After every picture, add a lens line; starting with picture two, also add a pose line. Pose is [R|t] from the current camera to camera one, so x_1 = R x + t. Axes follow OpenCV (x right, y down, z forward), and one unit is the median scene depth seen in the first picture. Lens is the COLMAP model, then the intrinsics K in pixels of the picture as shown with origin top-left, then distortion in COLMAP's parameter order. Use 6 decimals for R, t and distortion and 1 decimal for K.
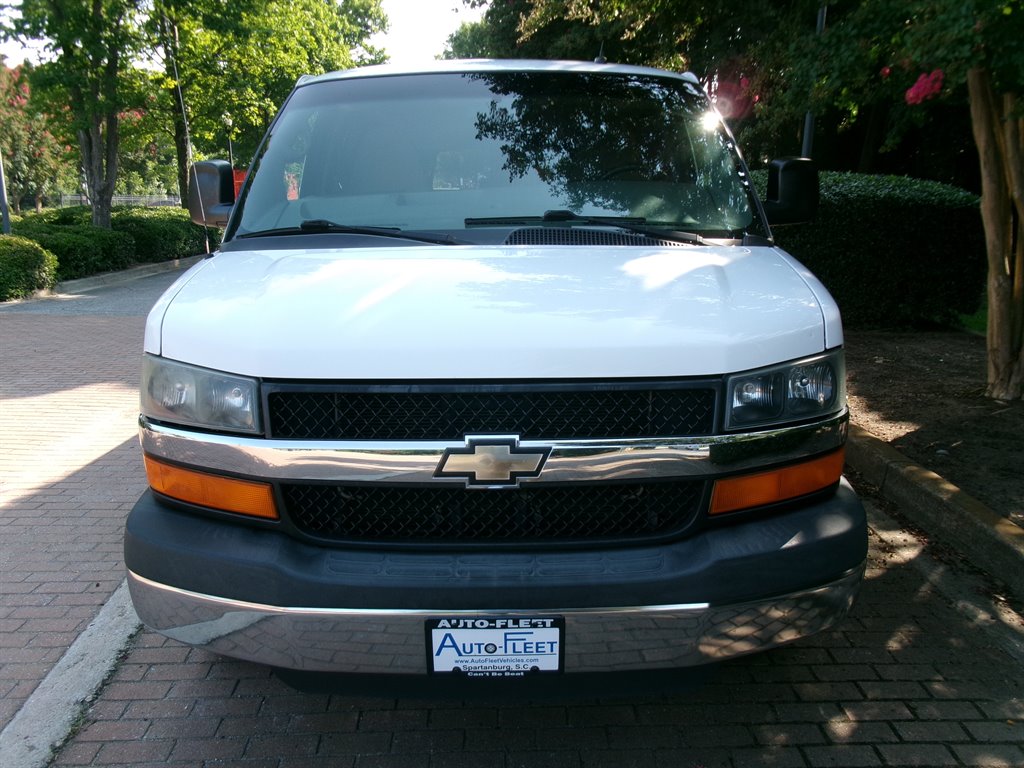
lens RADIAL K [[777.5, 0, 512.8], [0, 777.5, 385.3], [0, 0, 1]] dist [0.060325, -0.081405]
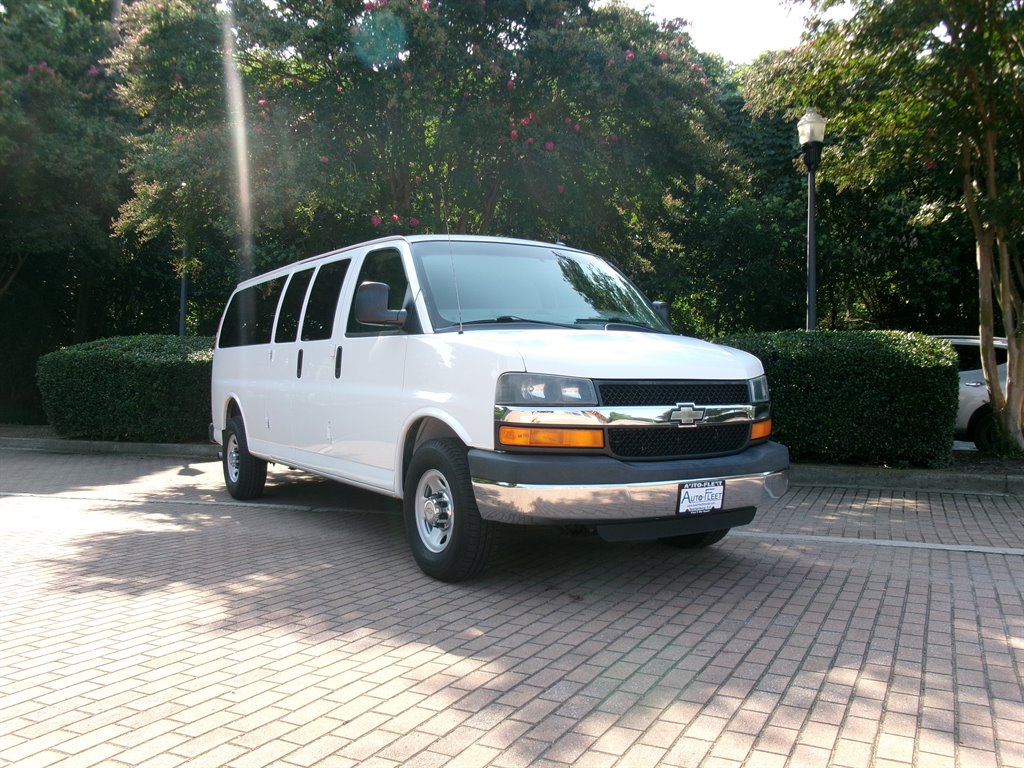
lens RADIAL K [[777.5, 0, 511.1], [0, 777.5, 382.5], [0, 0, 1]] dist [0.060325, -0.081405]
pose [[0.858046, 0.006782, 0.513528, -1.595474], [0.104239, 0.976800, -0.187073, 0.371367], [-0.502883, 0.214047, 0.837432, -0.627912]]
